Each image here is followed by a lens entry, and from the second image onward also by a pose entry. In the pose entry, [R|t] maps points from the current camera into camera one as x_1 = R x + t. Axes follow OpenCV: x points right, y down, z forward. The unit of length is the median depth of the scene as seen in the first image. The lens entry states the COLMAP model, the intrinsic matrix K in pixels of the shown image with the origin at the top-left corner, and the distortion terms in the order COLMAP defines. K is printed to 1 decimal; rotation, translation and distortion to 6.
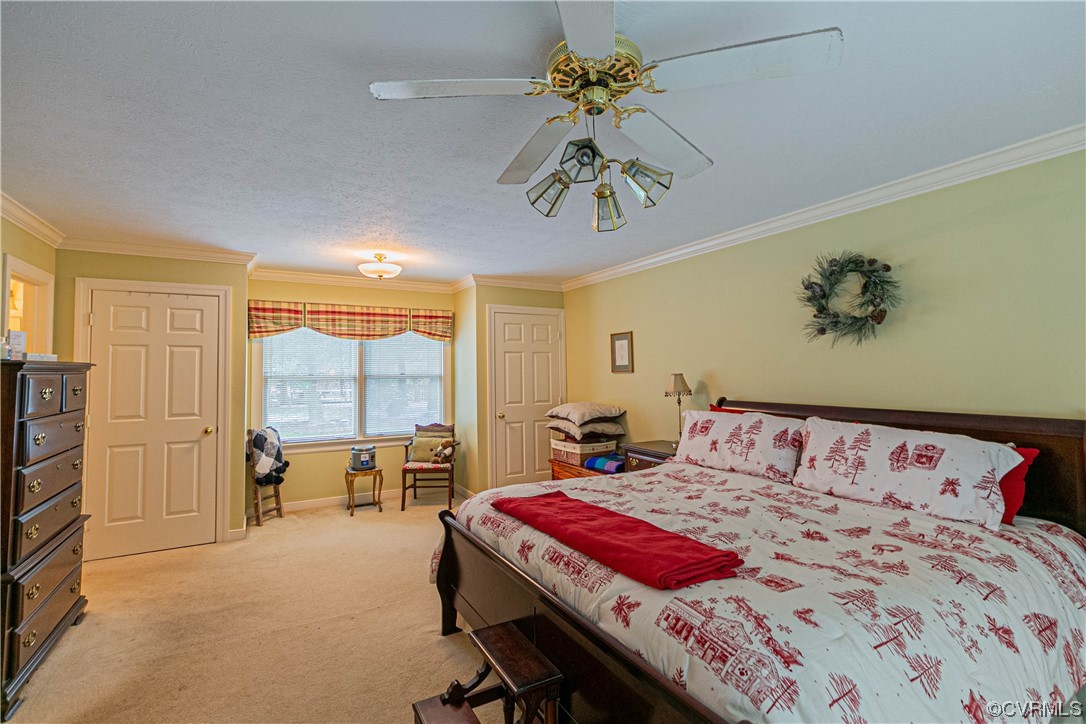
lens RADIAL K [[499.4, 0, 538.9], [0, 499.4, 355.8], [0, 0, 1]] dist [0.004023, 0.001580]
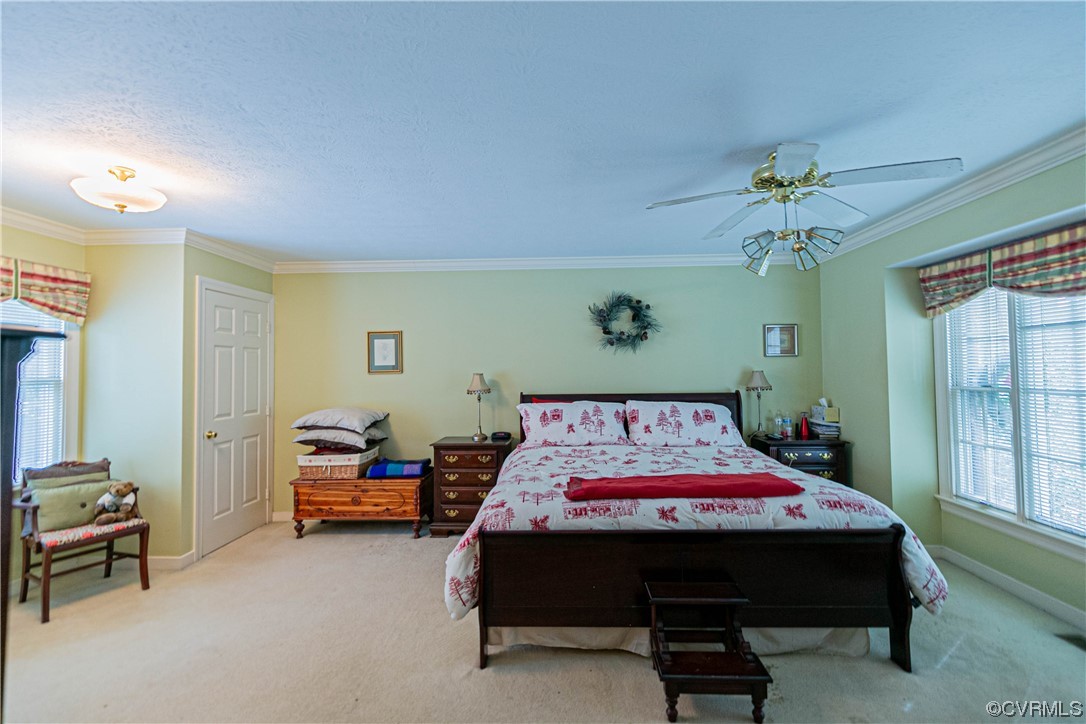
lens RADIAL K [[499.4, 0, 538.9], [0, 499.4, 363.5], [0, 0, 1]] dist [0.004023, 0.001580]
pose [[0.519549, 0.013290, 0.854337, -0.505310], [-0.020781, 0.999780, -0.002915, 0.012025], [-0.854188, -0.016239, 0.519711, 0.260458]]
